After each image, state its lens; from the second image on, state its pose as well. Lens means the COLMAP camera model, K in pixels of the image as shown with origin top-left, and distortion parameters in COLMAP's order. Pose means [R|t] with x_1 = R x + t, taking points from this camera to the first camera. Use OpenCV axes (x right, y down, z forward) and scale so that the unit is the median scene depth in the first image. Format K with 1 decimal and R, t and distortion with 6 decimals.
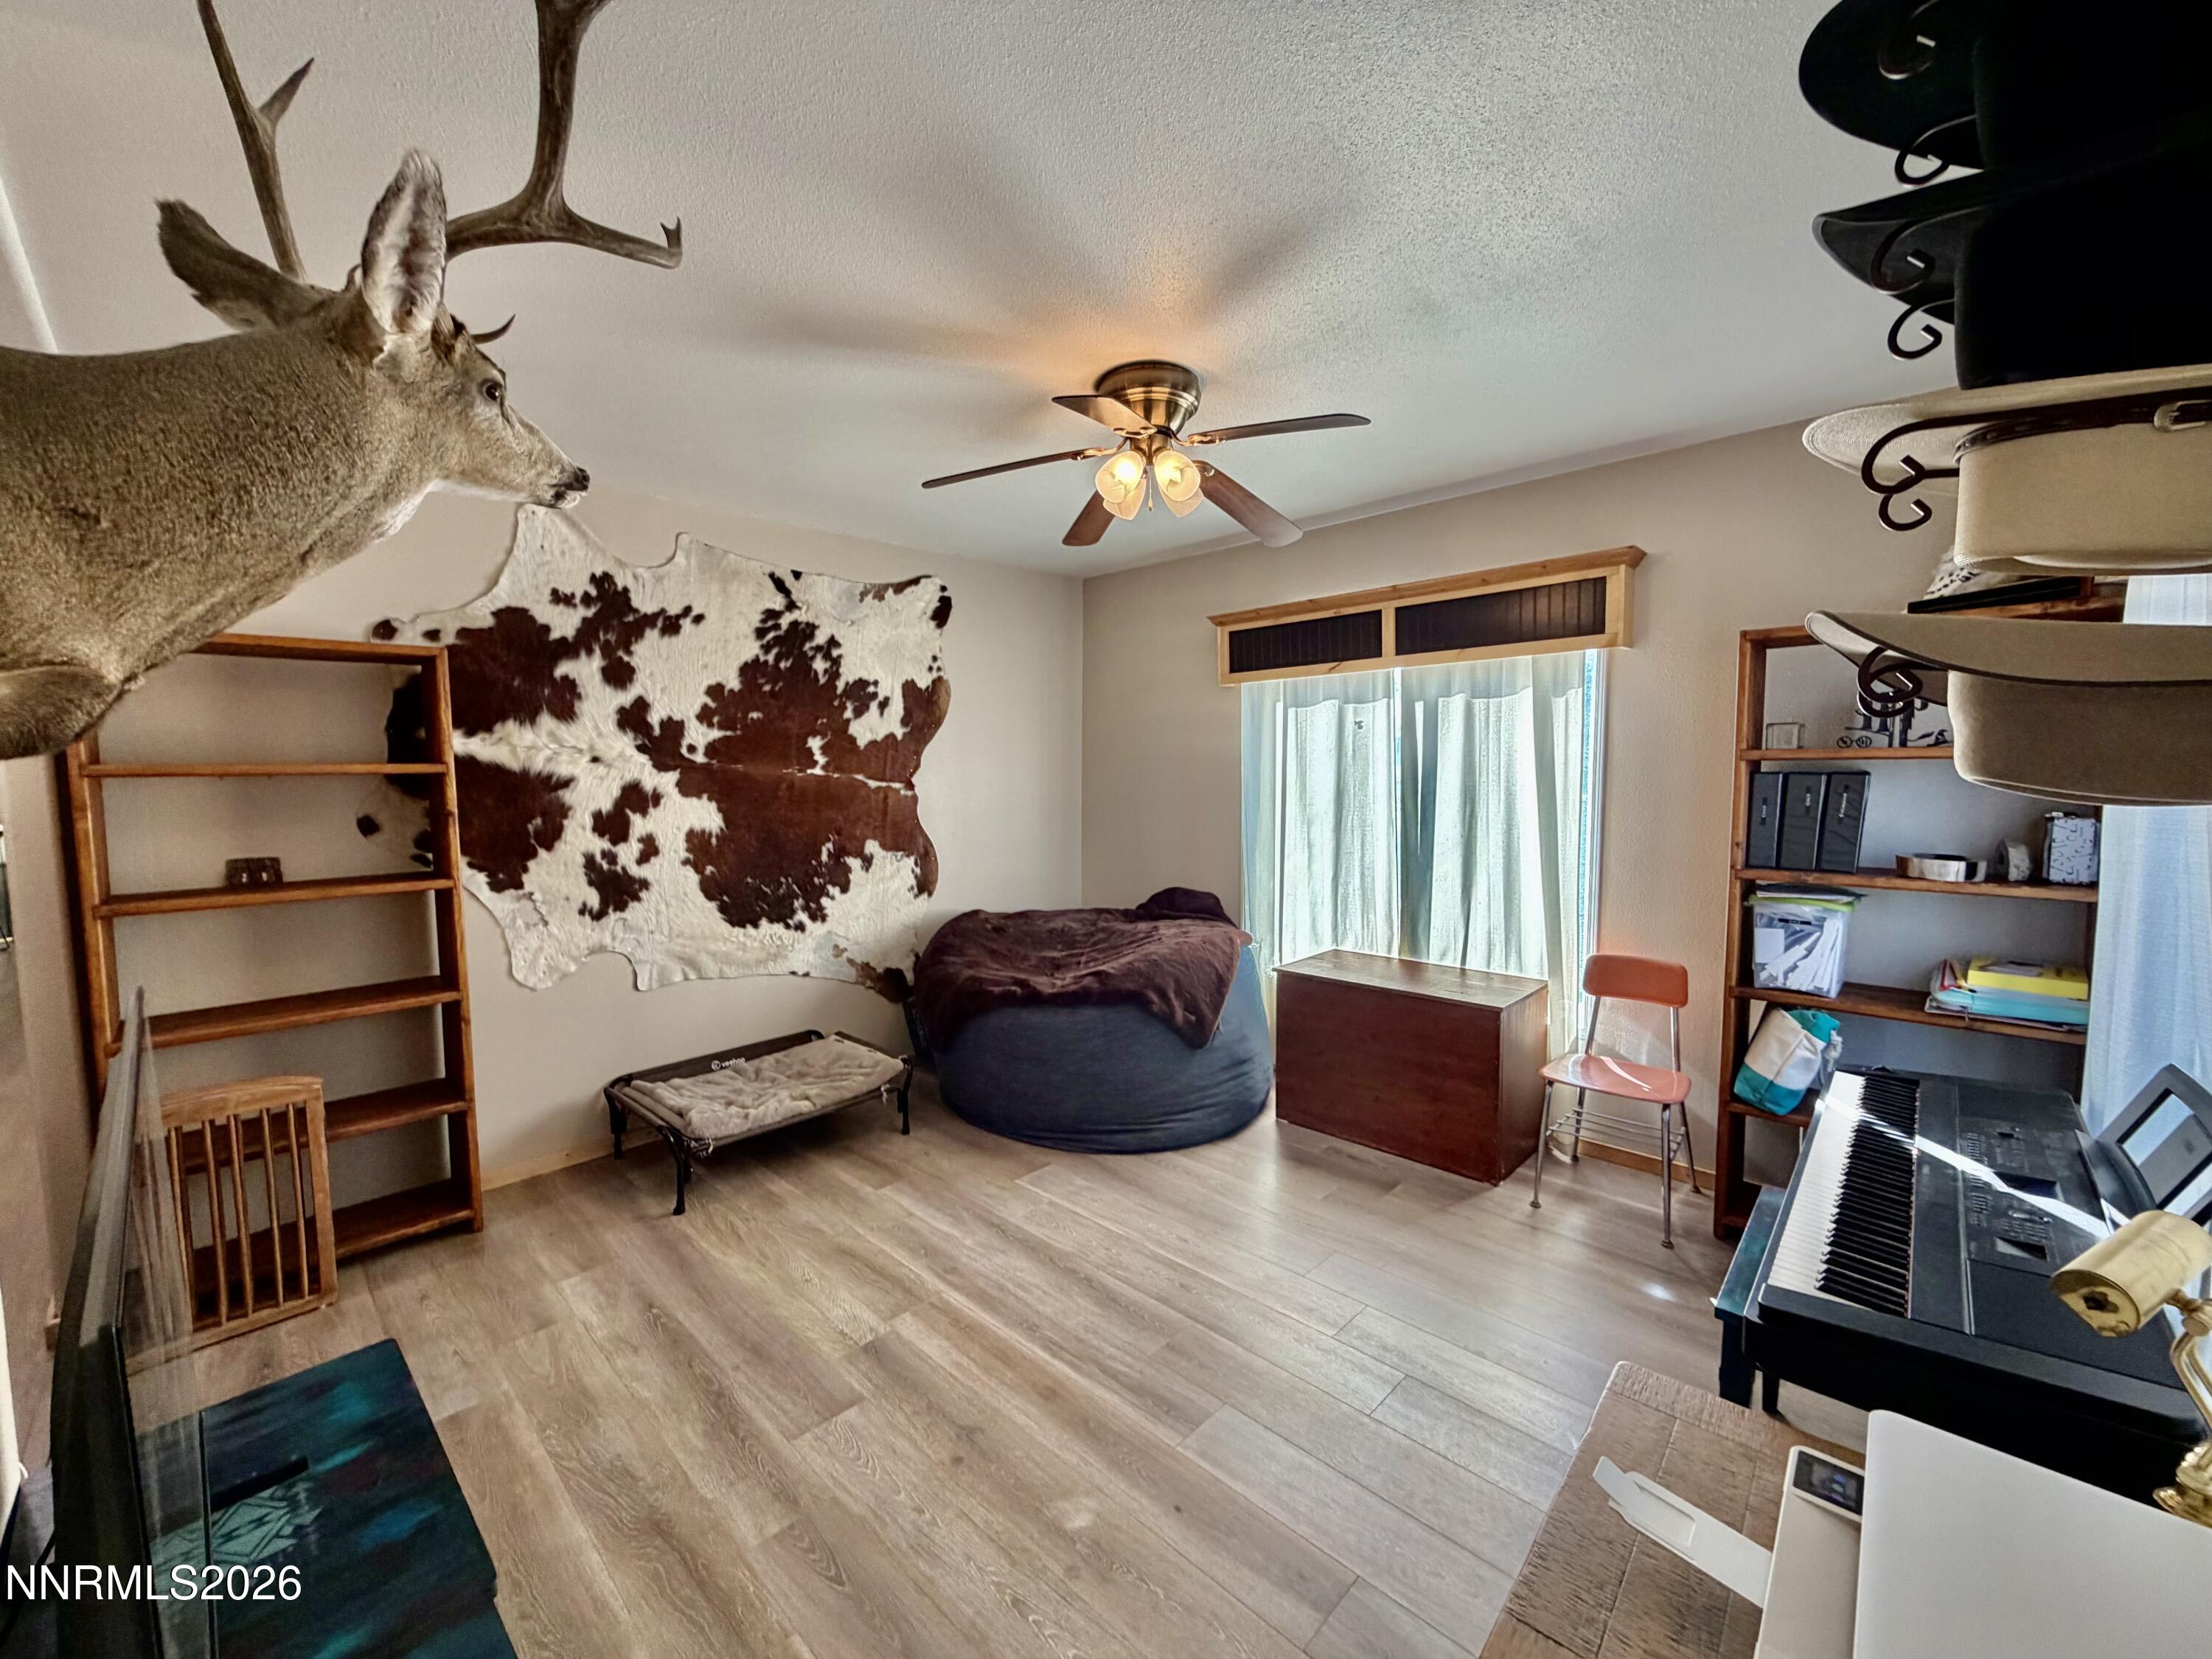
lens RADIAL K [[878.0, 0, 1092.2], [0, 878.0, 829.7], [0, 0, 1]] dist [0.000735, 0.000101]
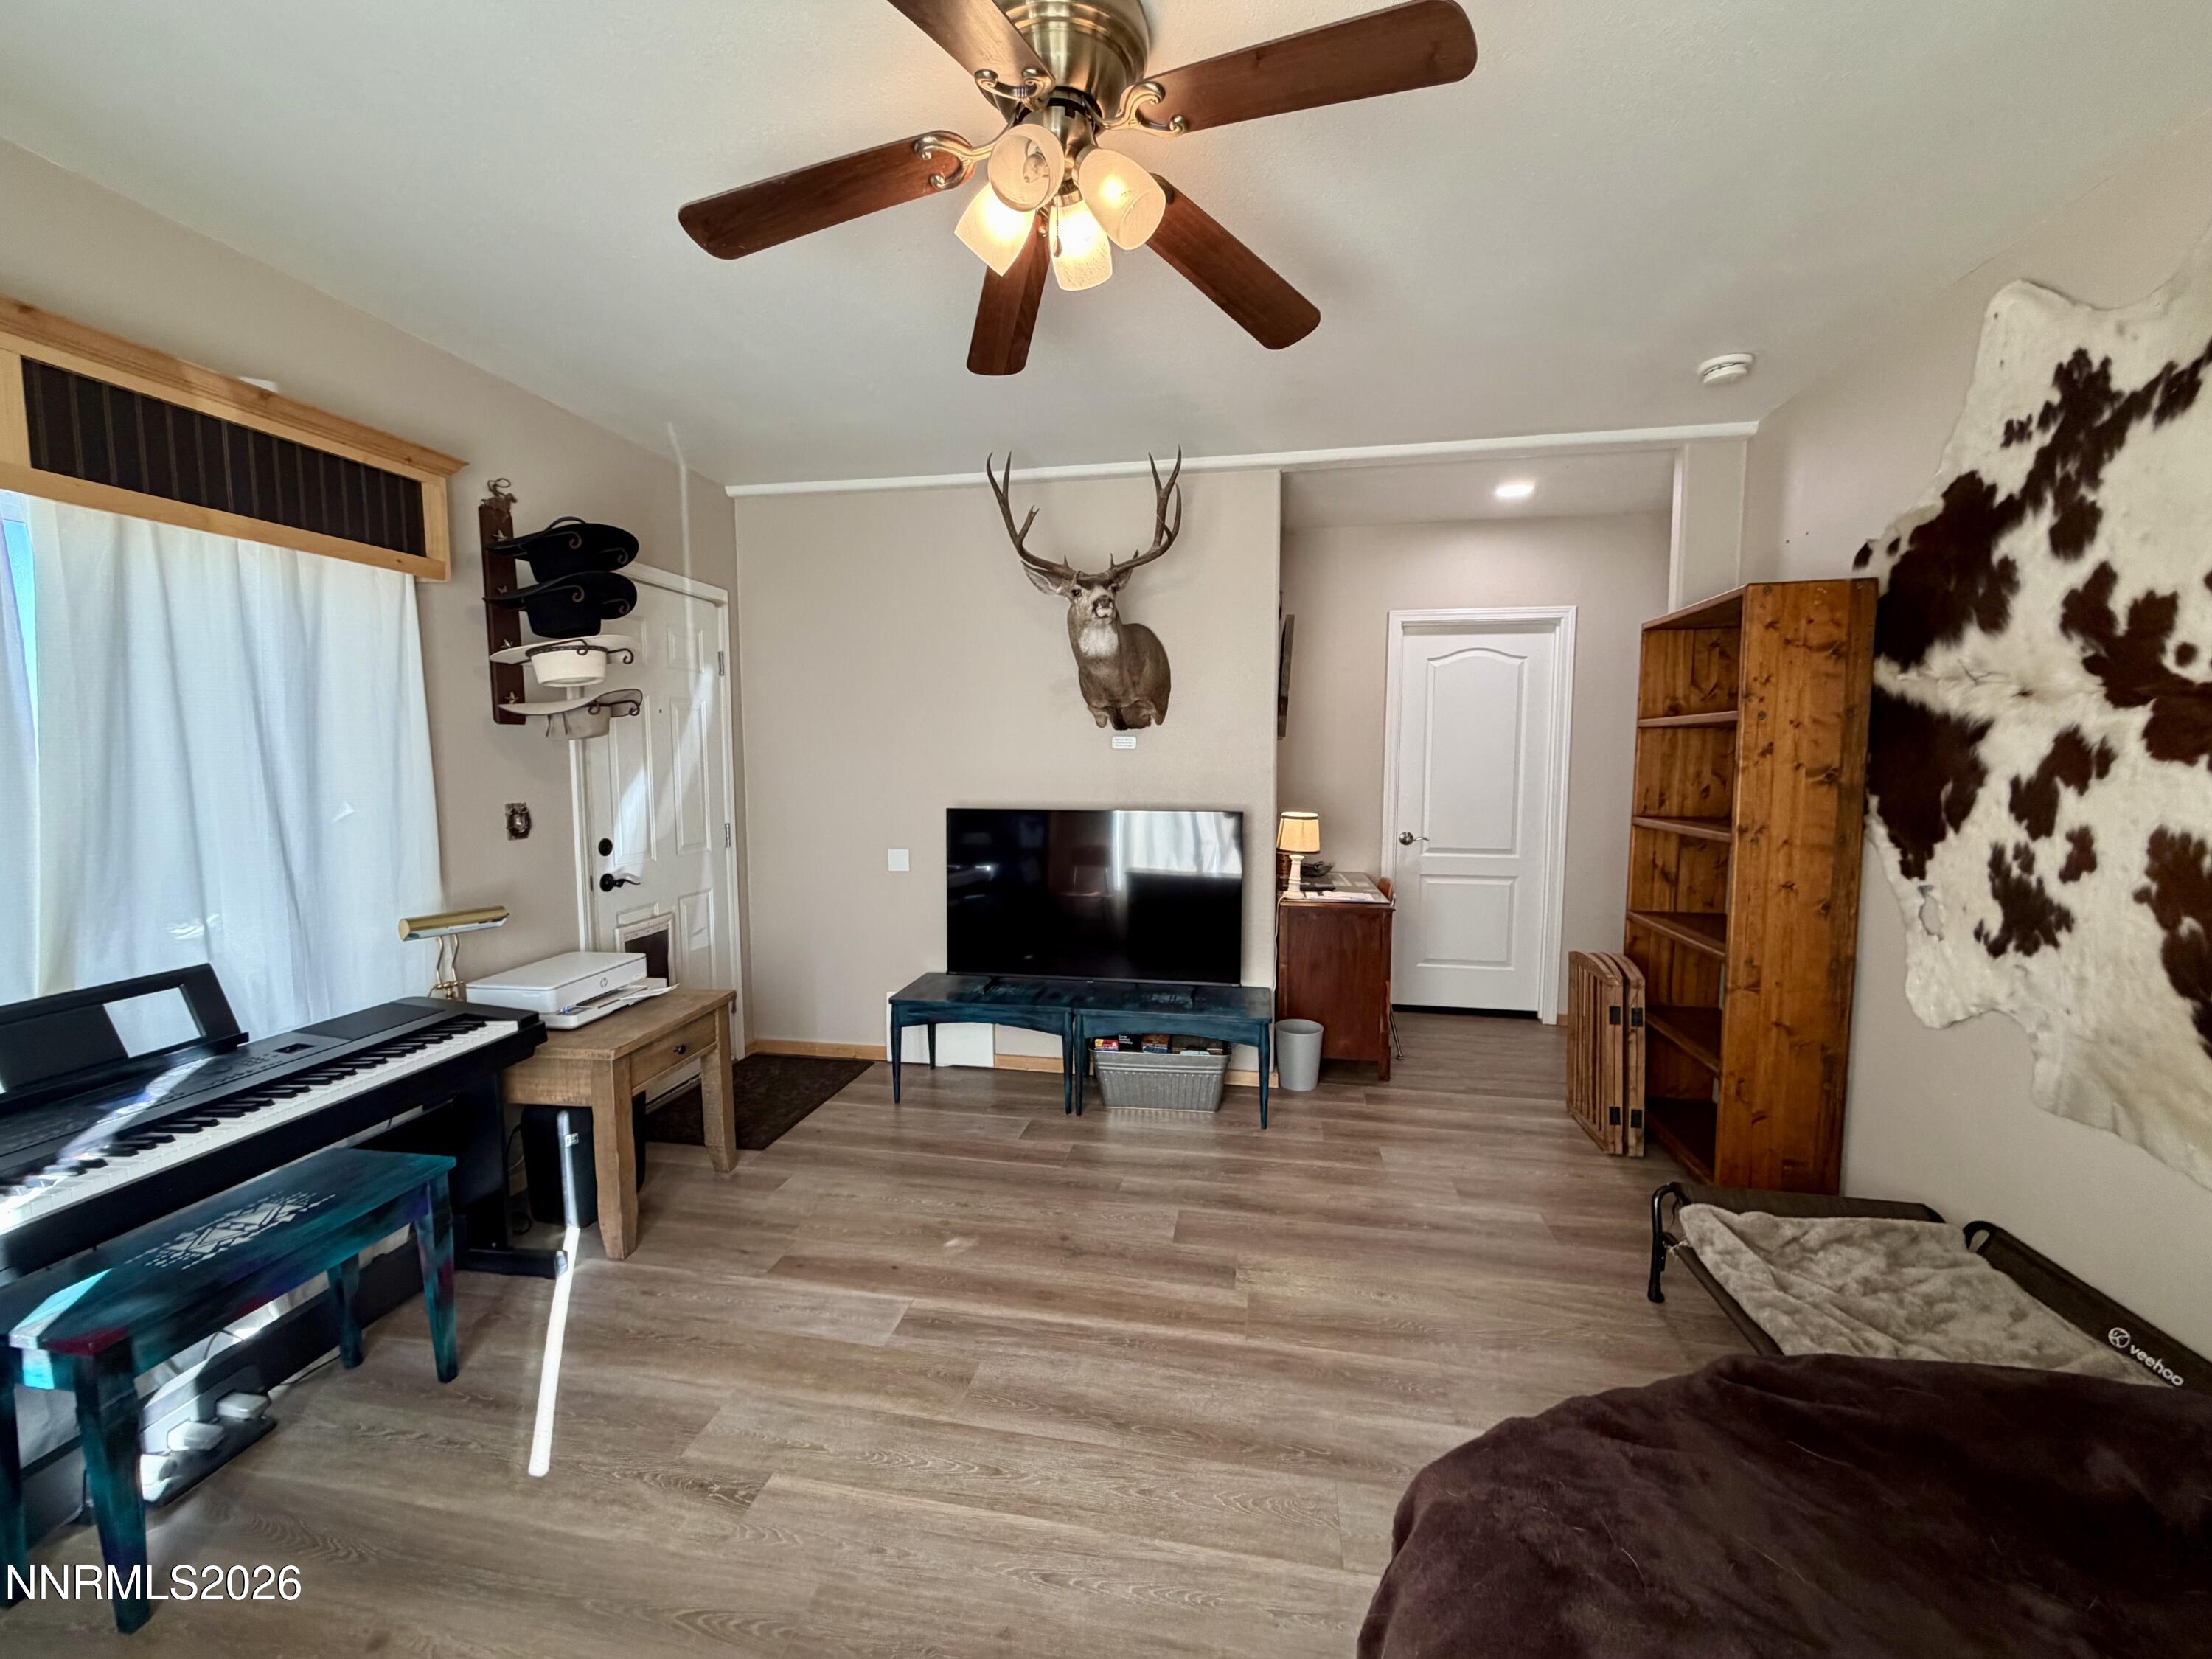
lens RADIAL K [[878.0, 0, 1092.2], [0, 878.0, 829.7], [0, 0, 1]] dist [0.000735, 0.000101]
pose [[-0.828337, 0.063287, -0.556643, 0.292813], [-0.027022, 0.987929, 0.152532, -0.060438], [0.559577, 0.141390, -0.816628, 1.144623]]
